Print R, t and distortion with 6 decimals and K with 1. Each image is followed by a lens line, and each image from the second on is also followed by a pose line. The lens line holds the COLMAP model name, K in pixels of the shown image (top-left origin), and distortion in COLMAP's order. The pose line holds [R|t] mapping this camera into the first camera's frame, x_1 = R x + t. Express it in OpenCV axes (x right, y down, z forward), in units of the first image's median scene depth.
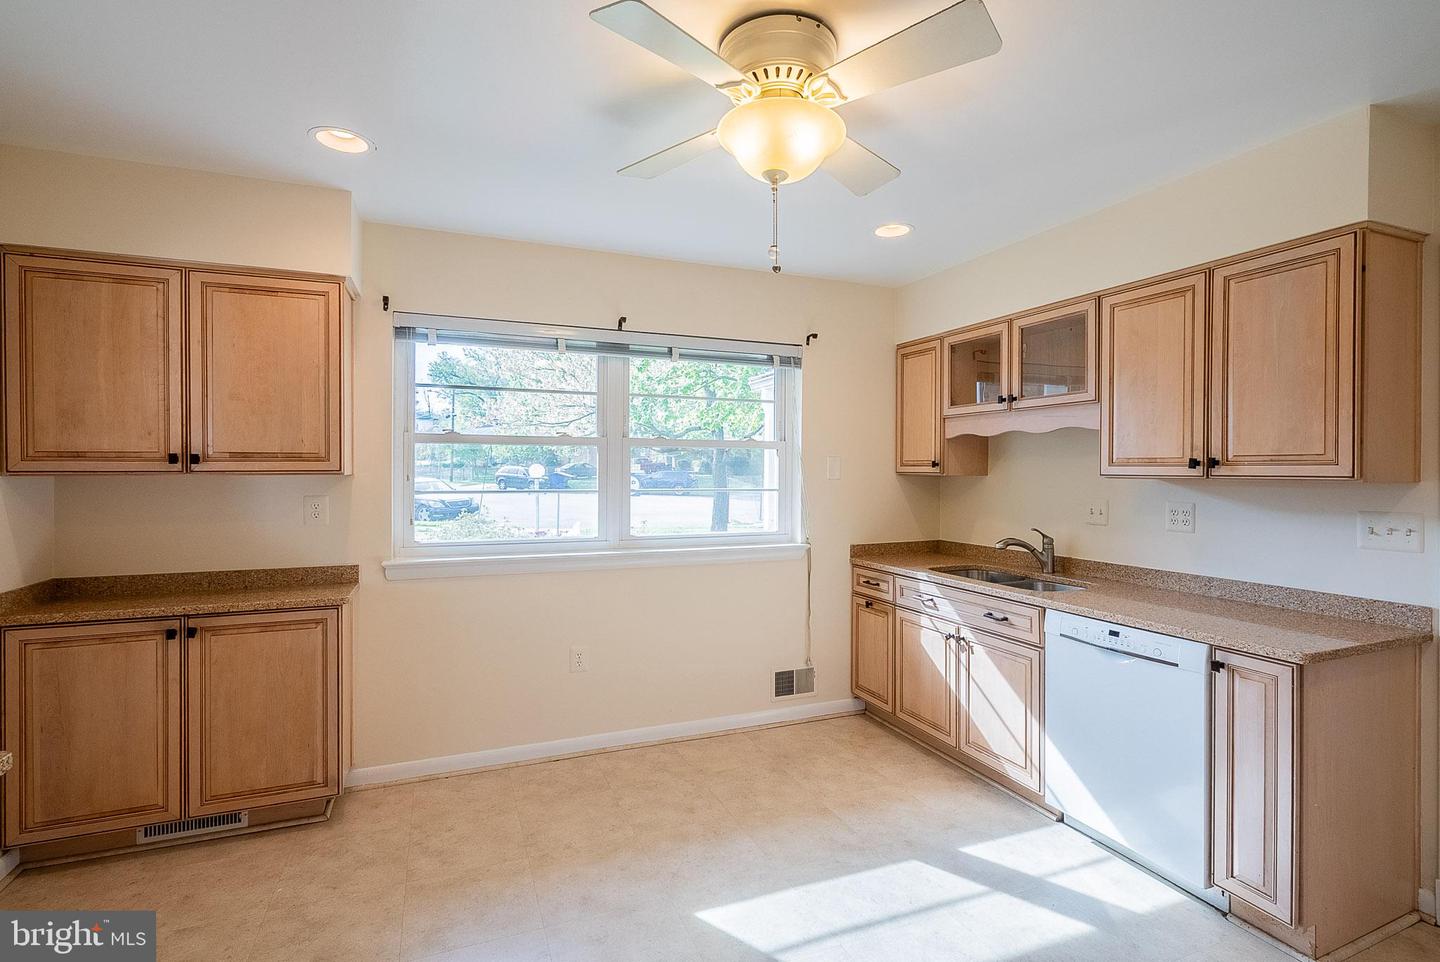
lens RADIAL K [[678.7, 0, 694.0], [0, 678.7, 467.3], [0, 0, 1]] dist [-0.006490, 0.002985]
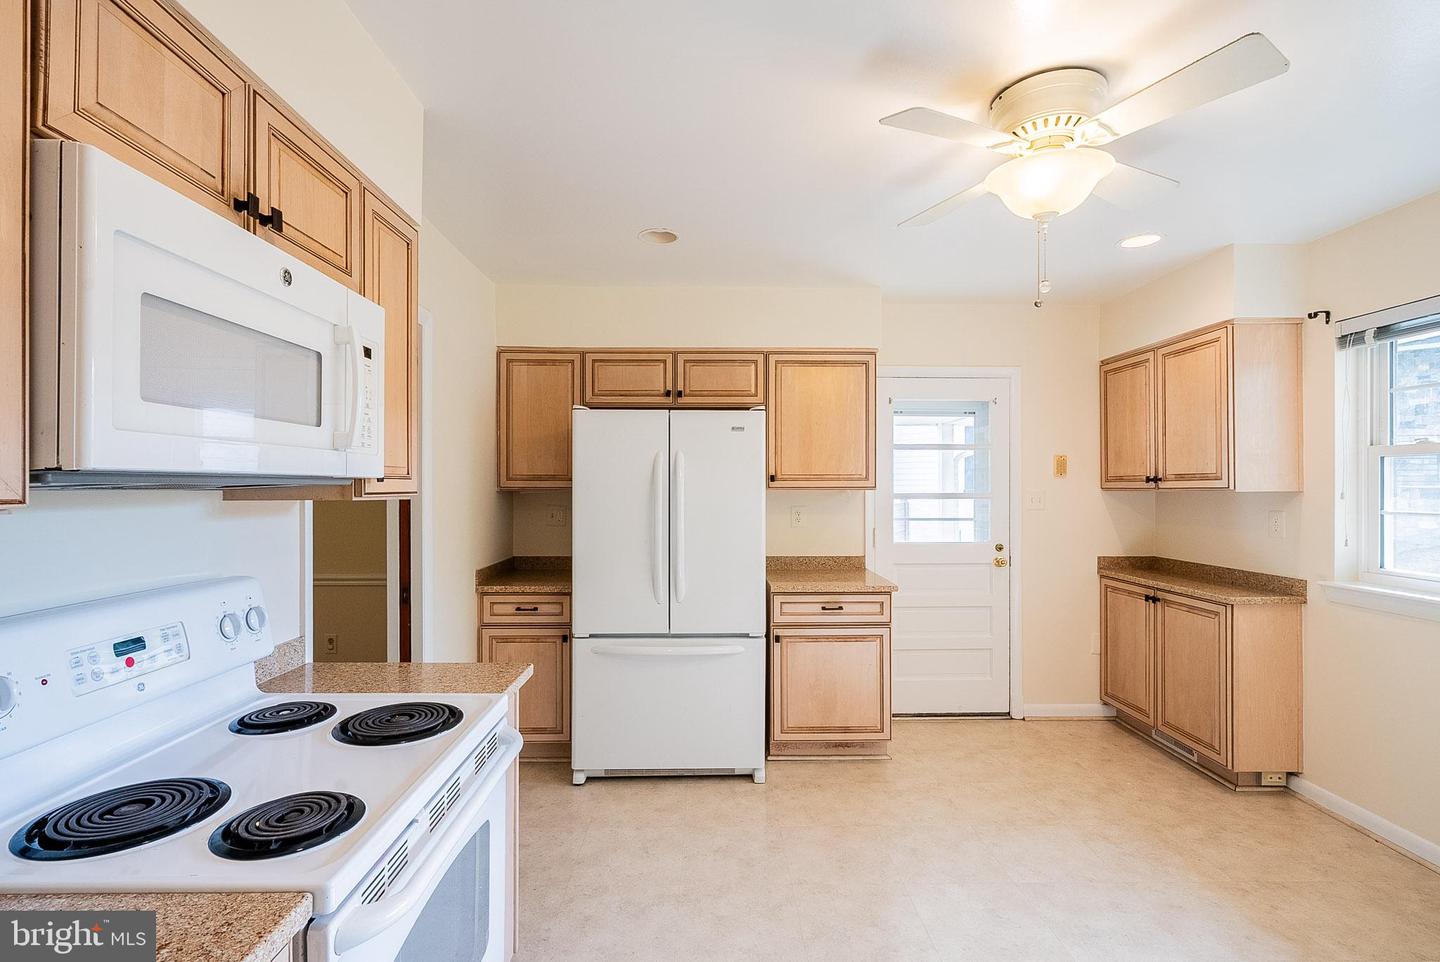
lens RADIAL K [[678.7, 0, 716.0], [0, 678.7, 483.1], [0, 0, 1]] dist [-0.006490, 0.002985]
pose [[-0.361180, -0.008489, -0.932457, 0.789228], [-0.002983, 0.999964, -0.007948, 0.007955], [0.932491, -0.000089, -0.361192, 0.544901]]
